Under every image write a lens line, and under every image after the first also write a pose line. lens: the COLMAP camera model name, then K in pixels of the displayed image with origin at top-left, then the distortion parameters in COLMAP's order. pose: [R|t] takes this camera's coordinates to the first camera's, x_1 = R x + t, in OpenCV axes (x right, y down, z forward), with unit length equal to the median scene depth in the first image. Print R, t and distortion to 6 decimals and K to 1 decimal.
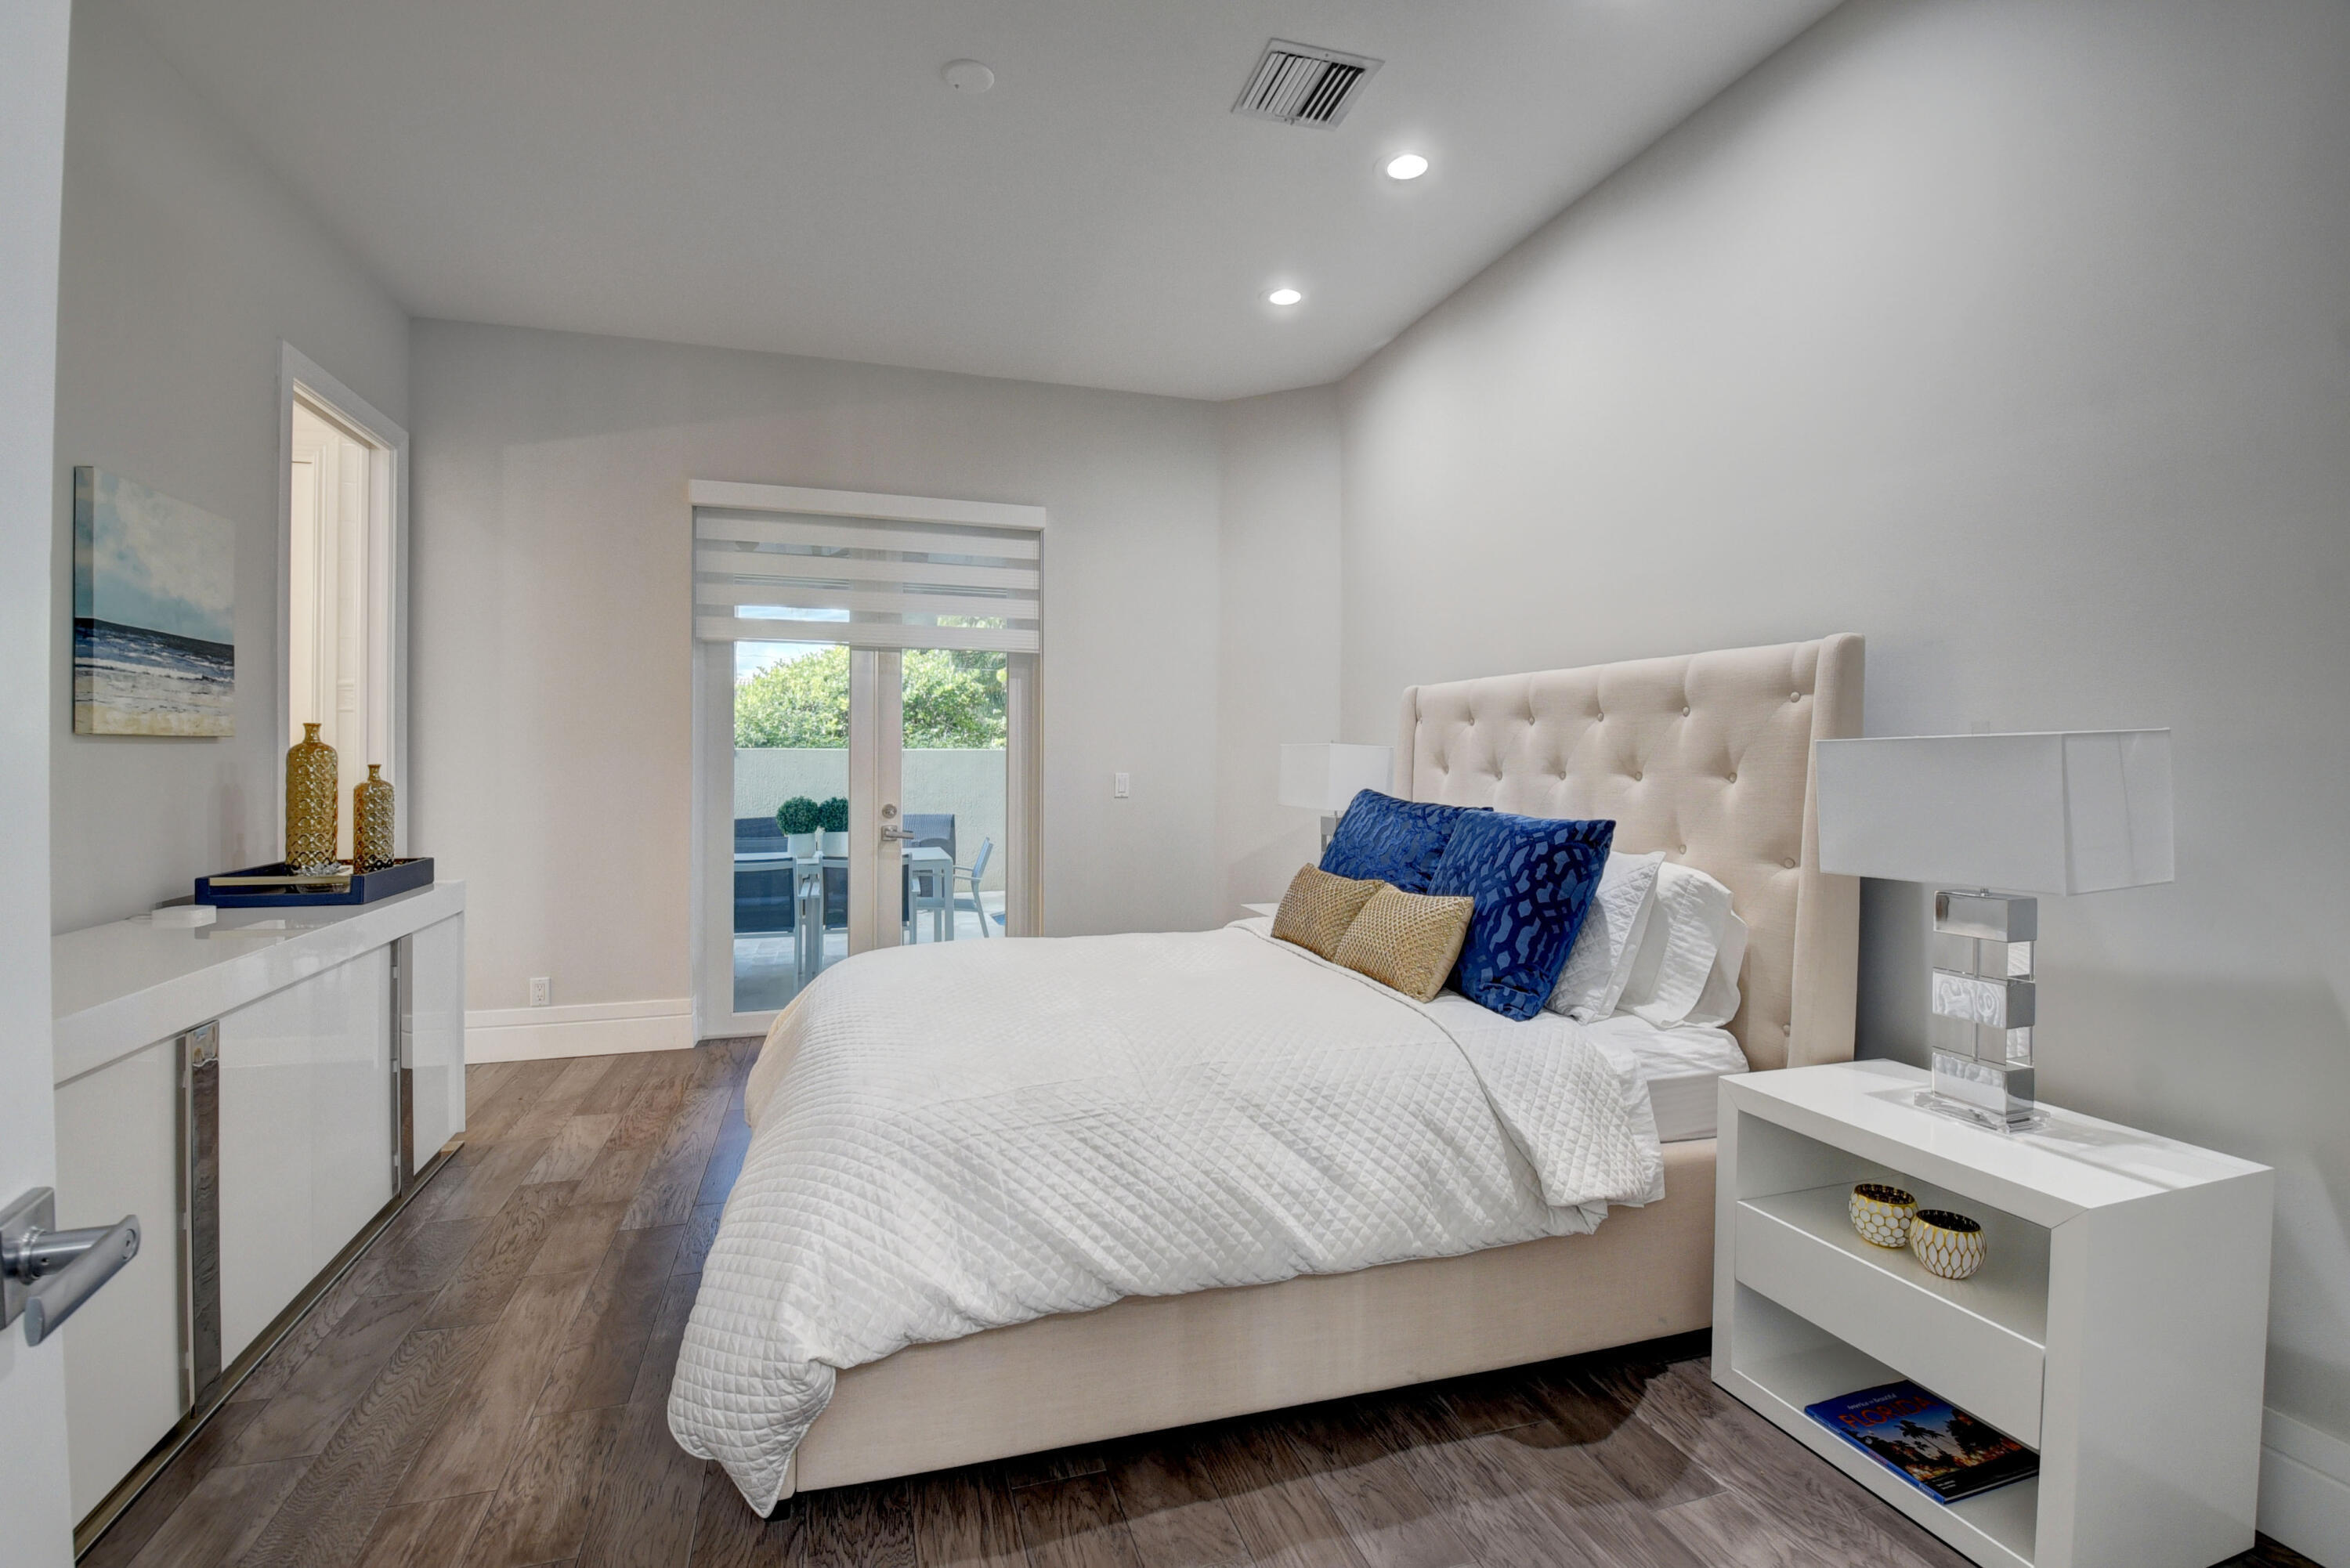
lens RADIAL K [[1038.3, 0, 1169.6], [0, 1038.3, 755.7], [0, 0, 1]] dist [0.015585, -0.023231]
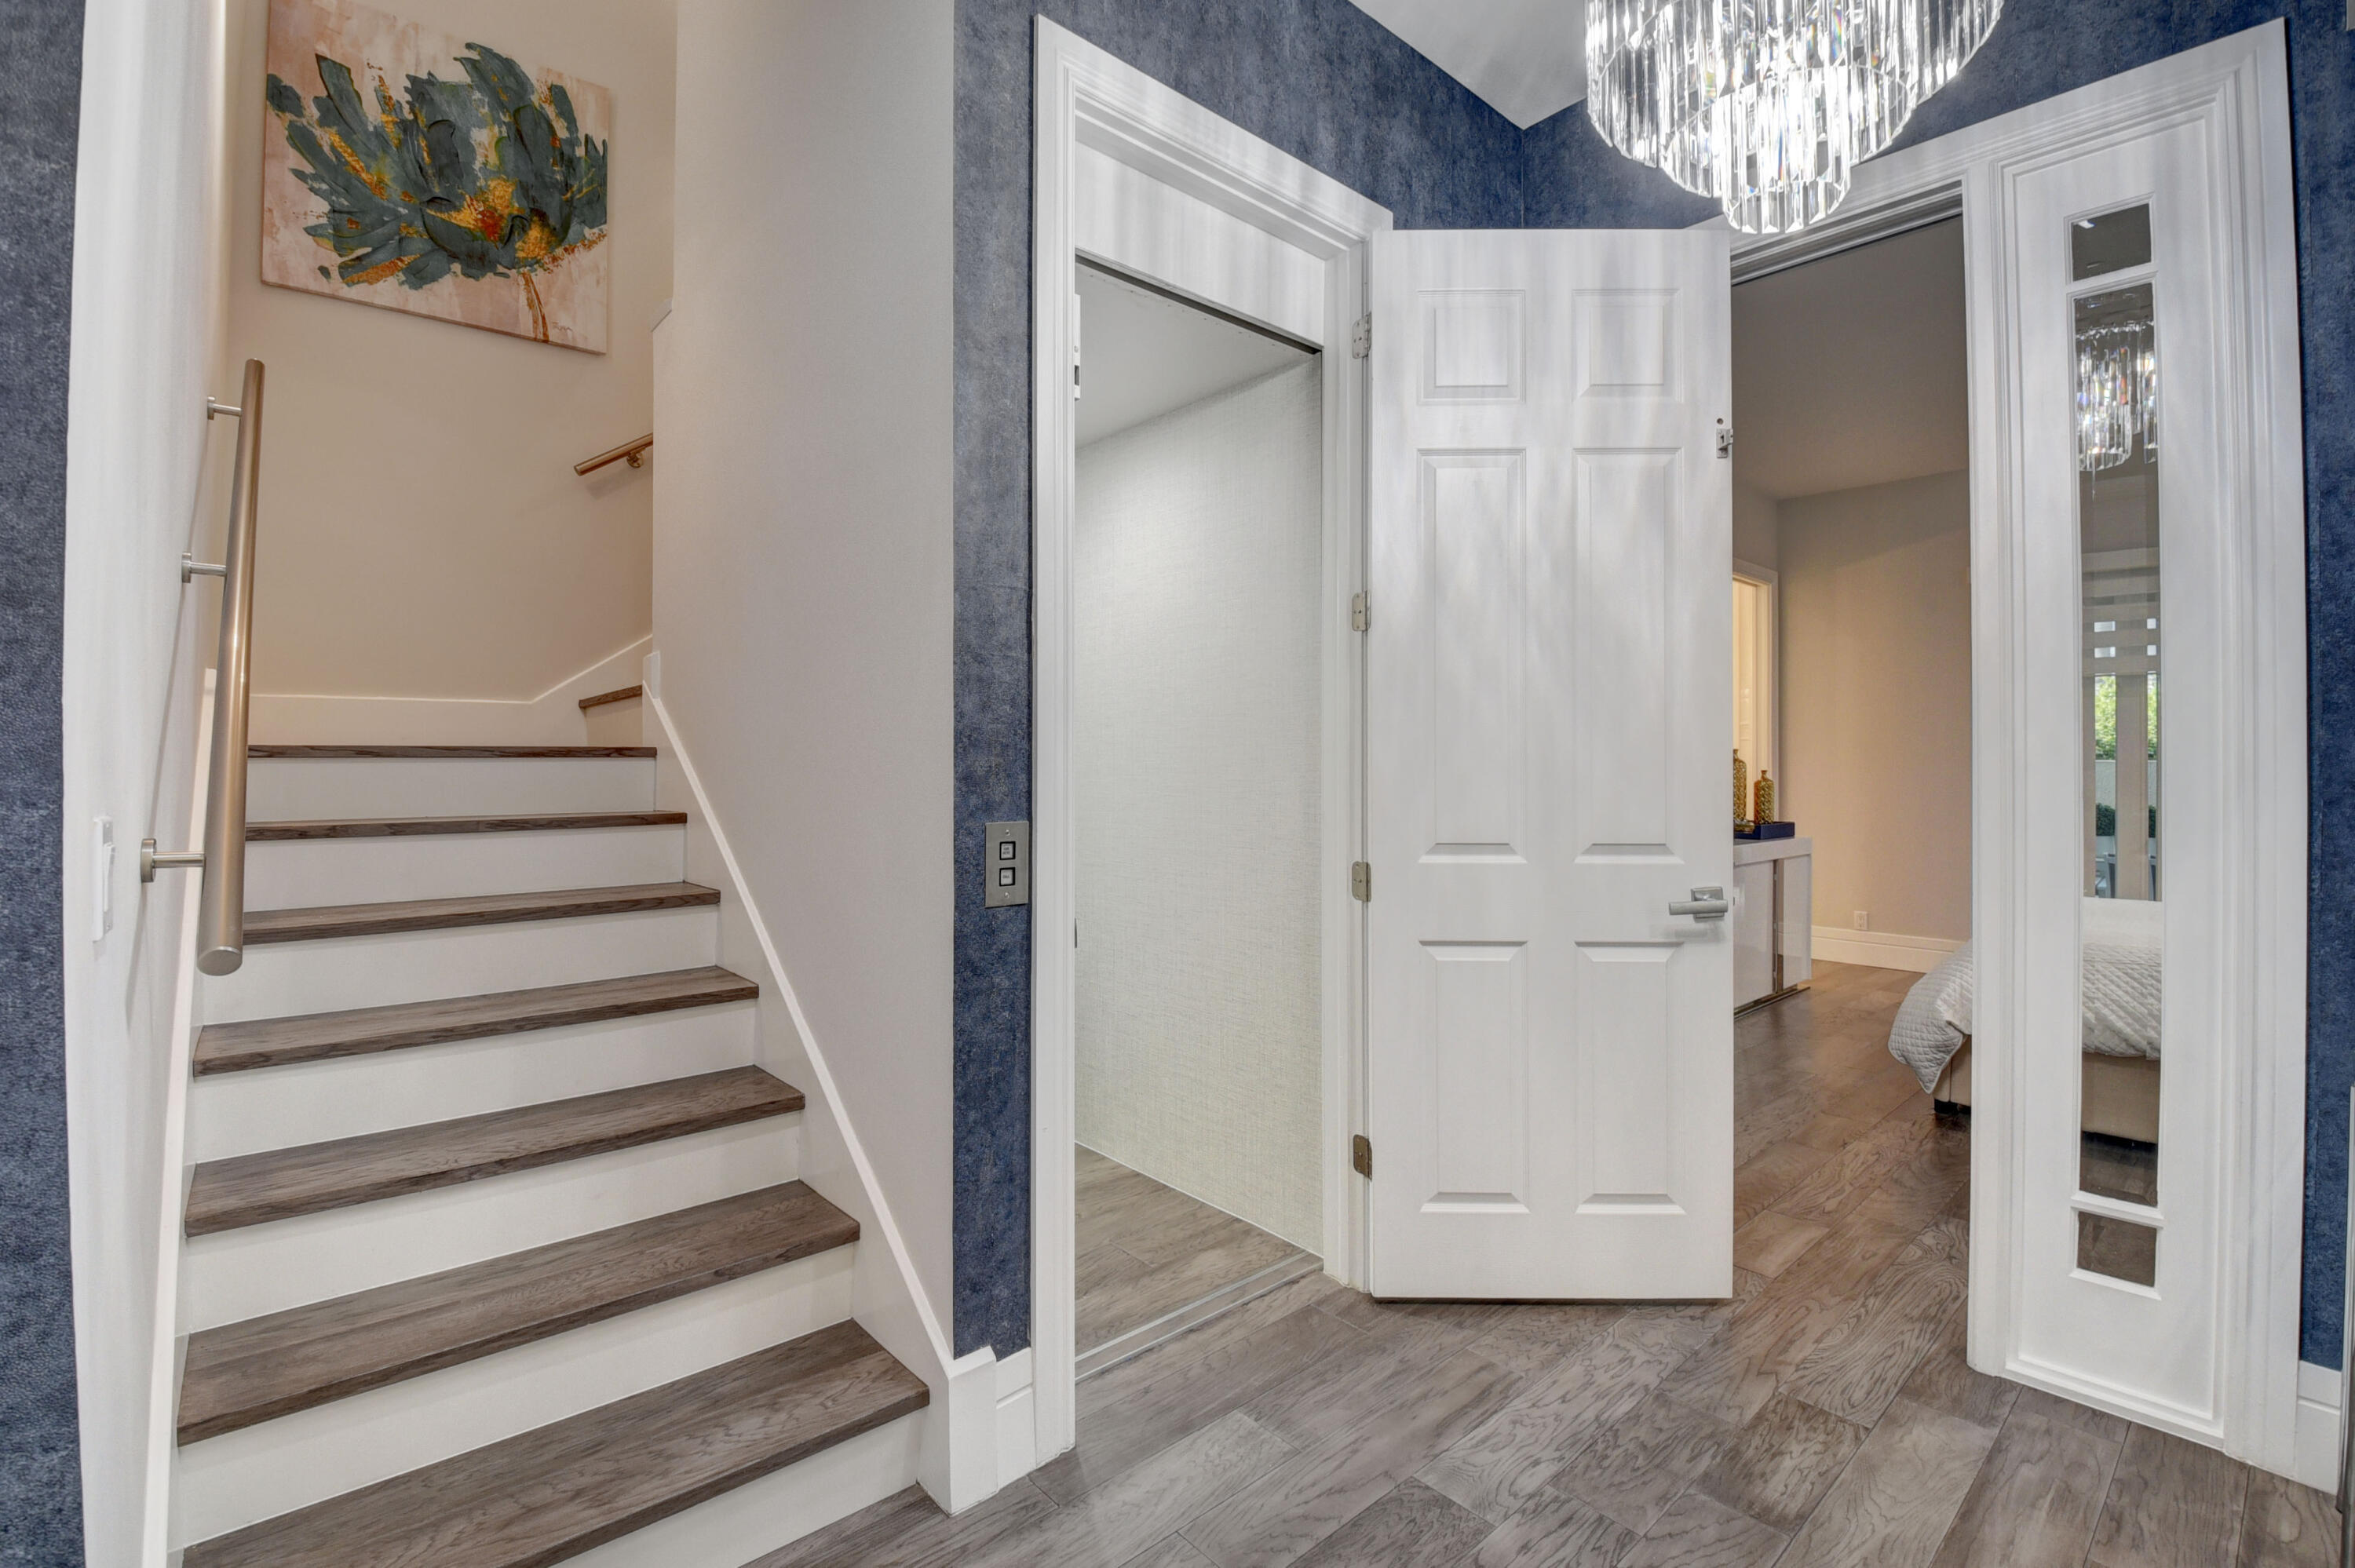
lens RADIAL K [[1040.4, 0, 1172.0], [0, 1040.4, 755.6], [0, 0, 1]] dist [0.015585, -0.023231]
pose [[0.406656, -0.009462, -0.913532, 0.527229], [0.001377, 0.999952, -0.009744, -0.000868], [0.913580, 0.002704, 0.406650, -0.749535]]
